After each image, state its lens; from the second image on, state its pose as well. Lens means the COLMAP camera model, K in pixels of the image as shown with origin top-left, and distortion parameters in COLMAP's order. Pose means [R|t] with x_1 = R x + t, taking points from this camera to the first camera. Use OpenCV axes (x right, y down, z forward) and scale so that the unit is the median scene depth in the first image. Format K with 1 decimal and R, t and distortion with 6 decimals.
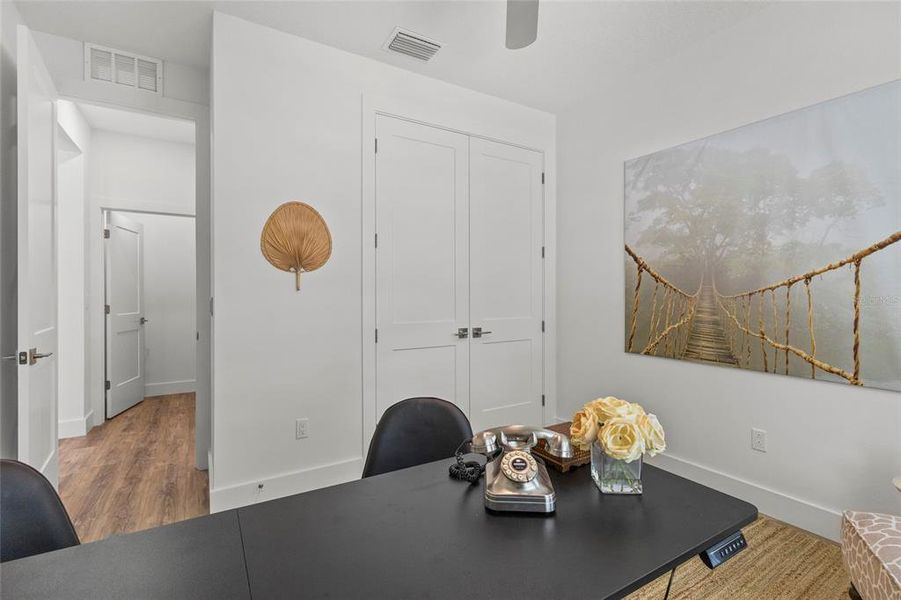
lens RADIAL K [[413.7, 0, 450.3], [0, 413.7, 297.0], [0, 0, 1]] dist [0.000836, 0.000400]
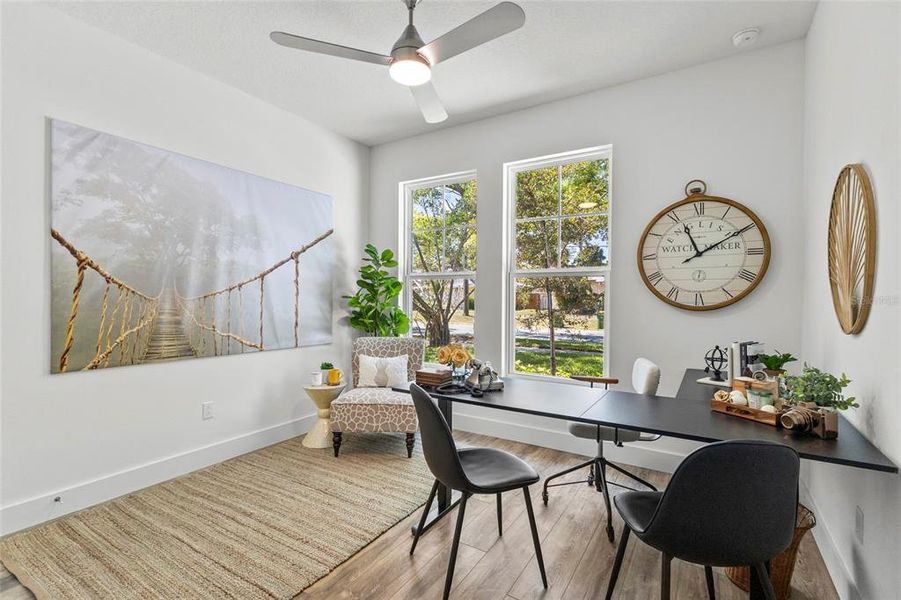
lens RADIAL K [[413.7, 0, 452.2], [0, 413.7, 299.8], [0, 0, 1]] dist [0.000836, 0.000400]
pose [[-0.445673, -0.011568, 0.895121, -0.642367], [-0.001548, 0.999925, 0.012152, -0.012455], [-0.895194, 0.004030, -0.445657, 0.778767]]
